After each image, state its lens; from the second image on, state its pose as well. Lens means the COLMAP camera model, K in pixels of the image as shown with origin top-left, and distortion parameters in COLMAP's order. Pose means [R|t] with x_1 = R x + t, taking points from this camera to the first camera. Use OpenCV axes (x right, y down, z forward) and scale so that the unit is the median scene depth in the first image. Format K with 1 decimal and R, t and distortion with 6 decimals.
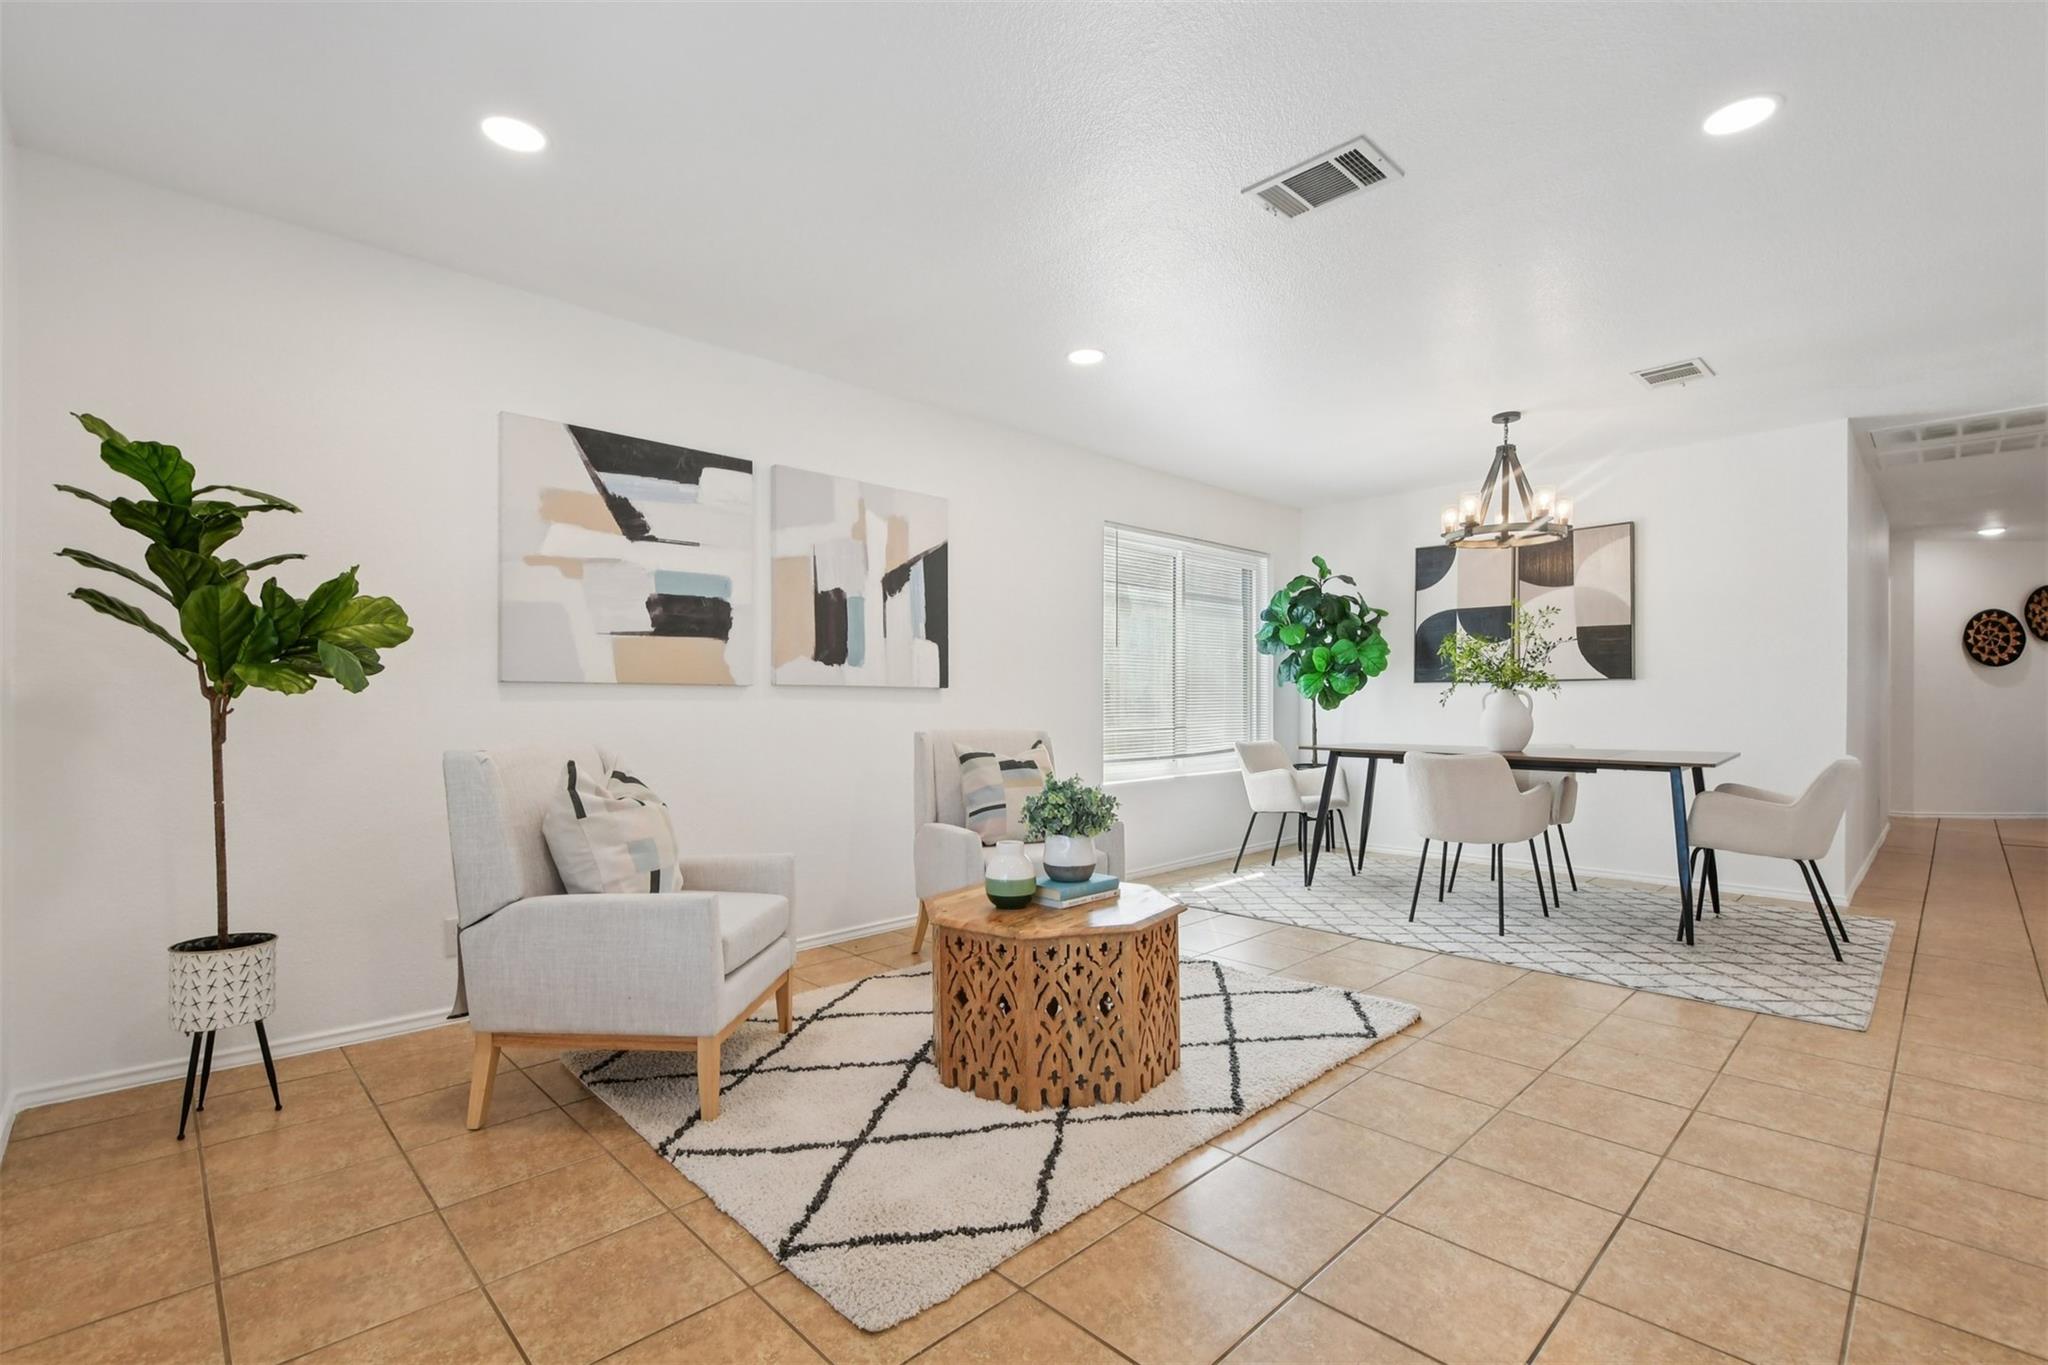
lens RADIAL K [[902.3, 0, 1019.9], [0, 902.3, 712.6], [0, 0, 1]] dist [-0.003260, -0.000772]
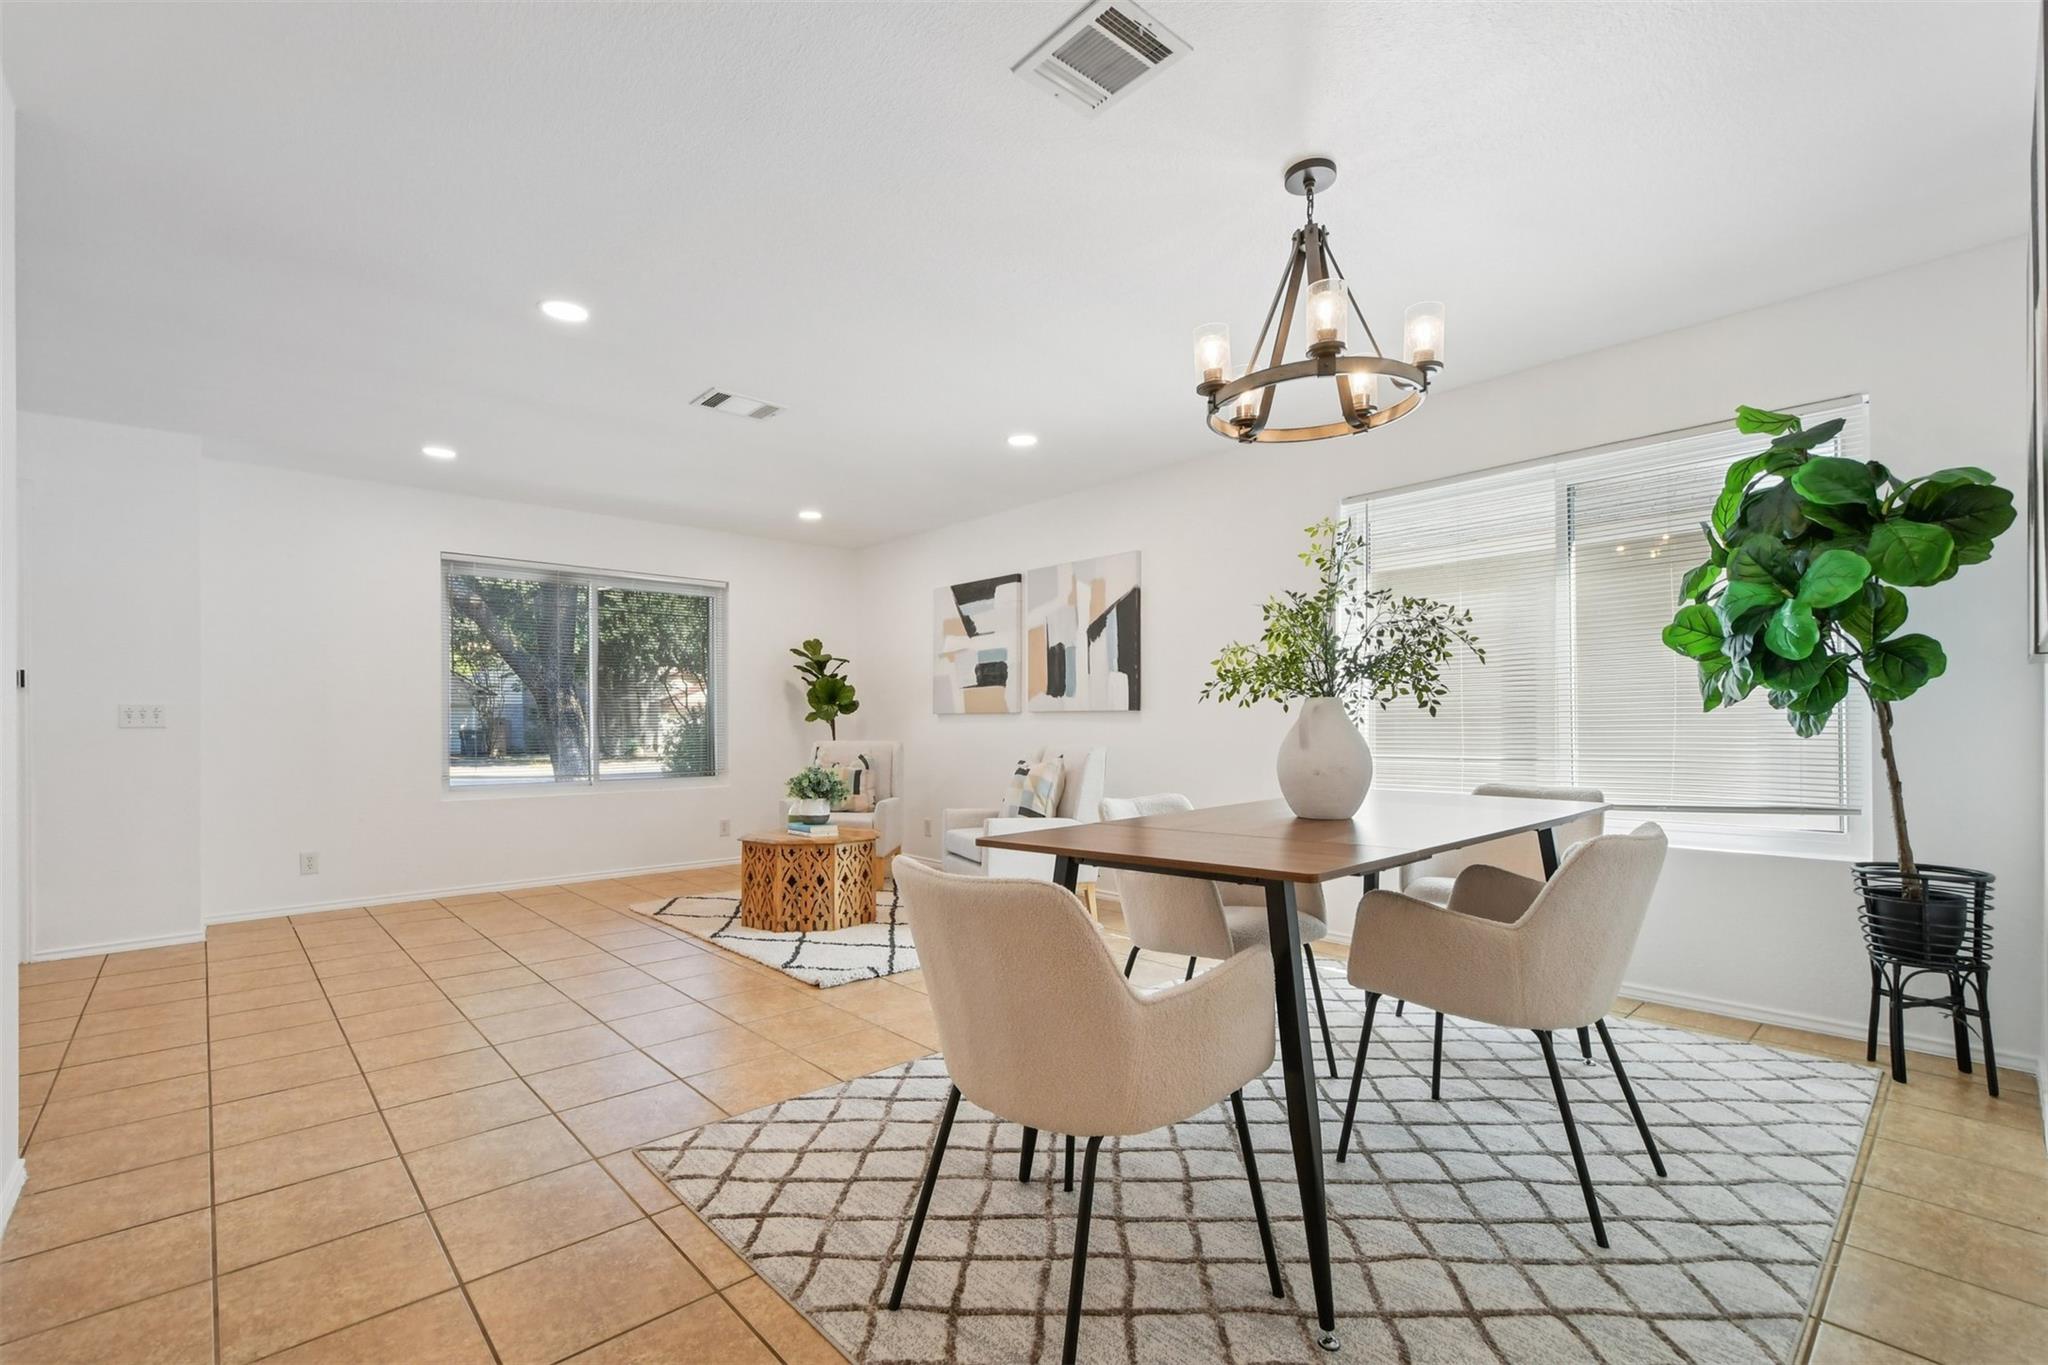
lens RADIAL K [[902.3, 0, 1019.9], [0, 902.3, 712.6], [0, 0, 1]] dist [-0.003260, -0.000772]
pose [[-0.019104, -0.006224, -0.999798, 1.198073], [0.006772, 0.999957, -0.006354, -0.020169], [0.999795, -0.006892, -0.019061, 0.953764]]
